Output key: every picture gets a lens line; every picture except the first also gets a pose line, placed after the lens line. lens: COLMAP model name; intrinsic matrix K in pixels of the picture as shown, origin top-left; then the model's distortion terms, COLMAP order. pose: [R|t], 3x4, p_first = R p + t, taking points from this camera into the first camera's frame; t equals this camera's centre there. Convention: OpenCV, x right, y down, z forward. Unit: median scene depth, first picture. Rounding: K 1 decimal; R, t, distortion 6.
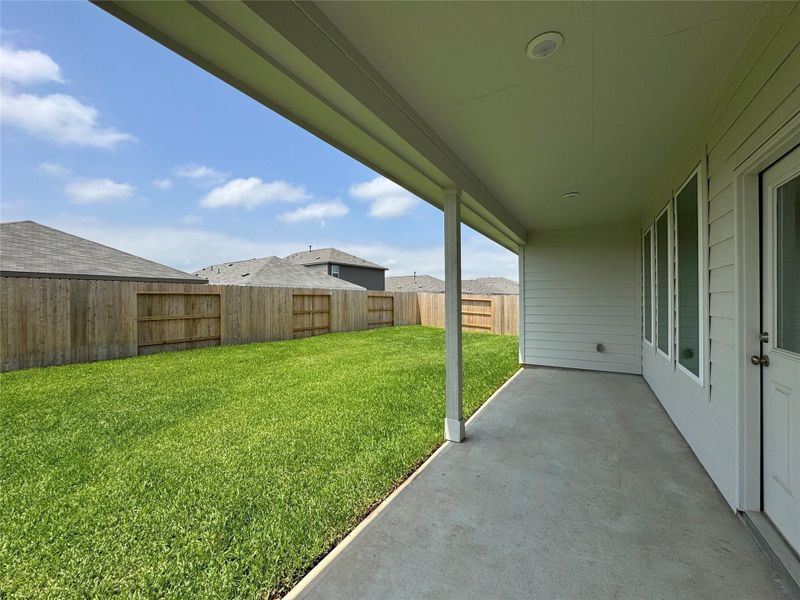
lens RADIAL K [[320.1, 0, 400.0], [0, 320.1, 300.0], [0, 0, 1]] dist [-0.001233, -0.000097]
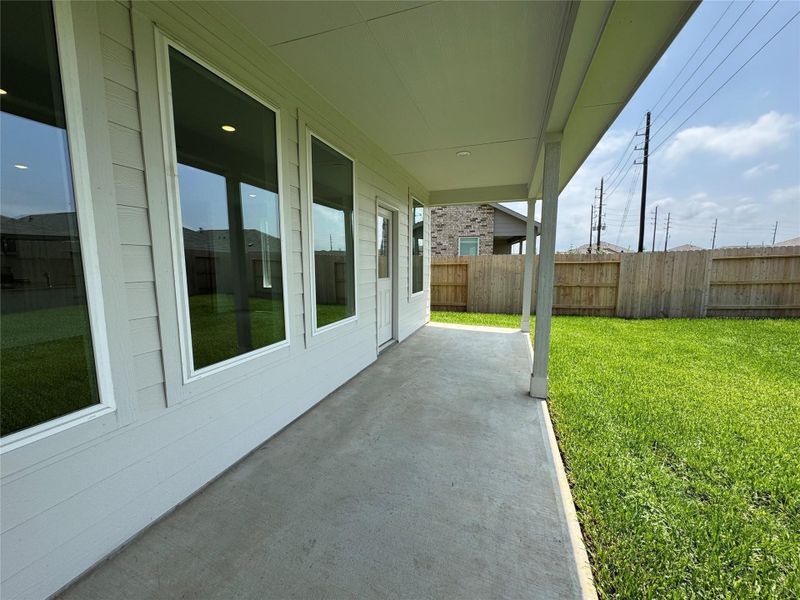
lens RADIAL K [[320.1, 0, 400.0], [0, 320.1, 300.0], [0, 0, 1]] dist [-0.001233, -0.000097]
pose [[-0.978123, 0.030006, -0.205854, 0.778540], [0.006113, 0.993261, 0.115736, 0.012157], [0.207940, 0.111946, -0.971715, 1.808725]]
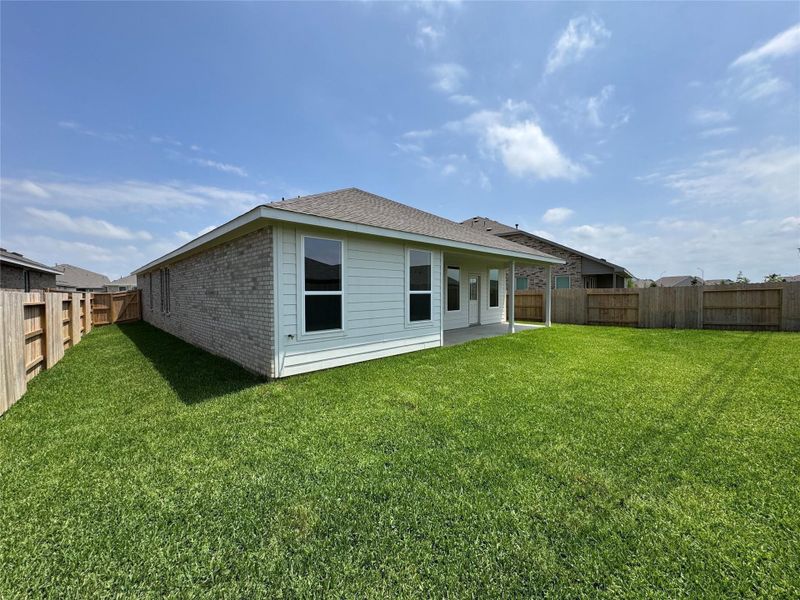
lens RADIAL K [[320.1, 0, 400.0], [0, 320.1, 300.0], [0, 0, 1]] dist [-0.001233, -0.000097]
pose [[-0.965453, 0.004207, 0.260544, 0.414821], [0.010138, 0.999719, 0.021423, -0.018625], [-0.260380, 0.023325, -0.965224, 4.462788]]
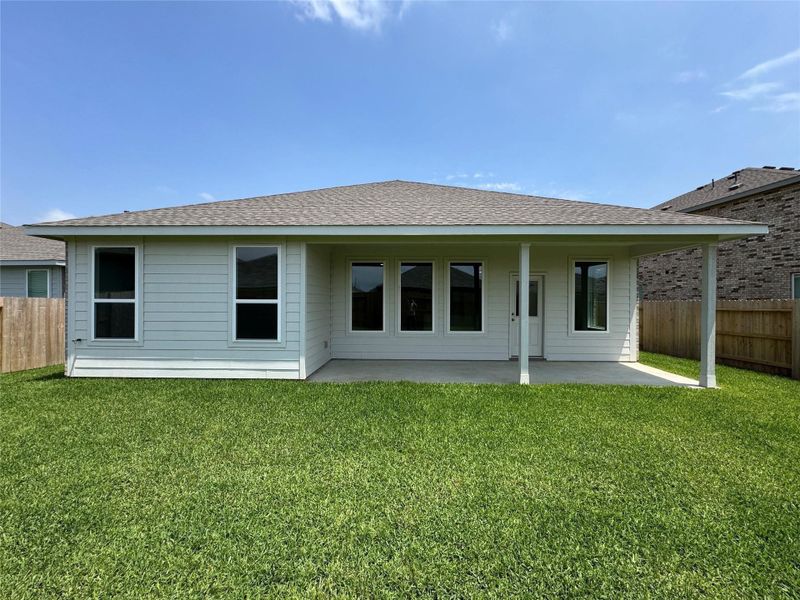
lens RADIAL K [[320.1, 0, 400.0], [0, 320.1, 300.0], [0, 0, 1]] dist [-0.001233, -0.000097]
pose [[-0.485327, 0.005361, 0.874316, -1.011916], [-0.003103, 0.999964, -0.007854, -0.019514], [-0.874327, -0.006525, -0.485293, 2.361948]]
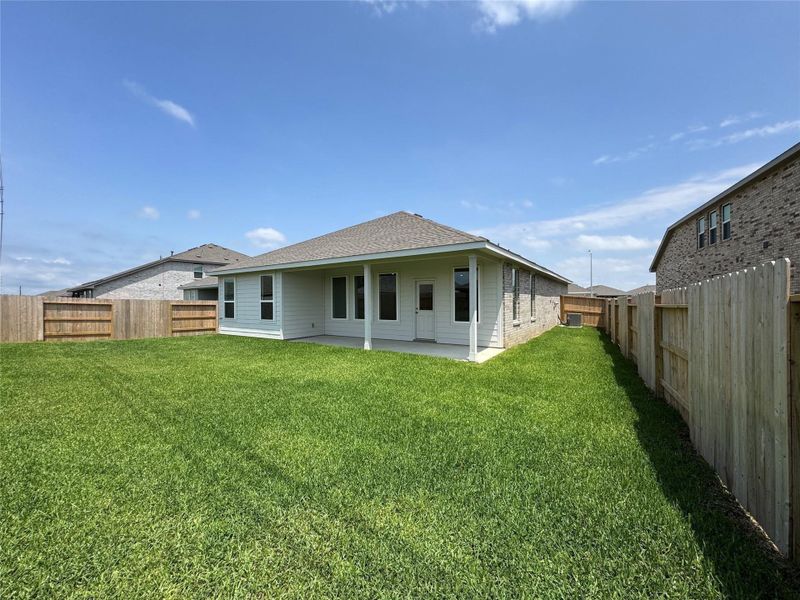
lens RADIAL K [[320.1, 0, 400.0], [0, 320.1, 300.0], [0, 0, 1]] dist [-0.001233, -0.000097]
pose [[0.051808, 0.007740, 0.998627, -2.607111], [0.004513, 0.999958, -0.007985, 0.000765], [-0.998647, 0.004920, 0.051771, 0.536003]]
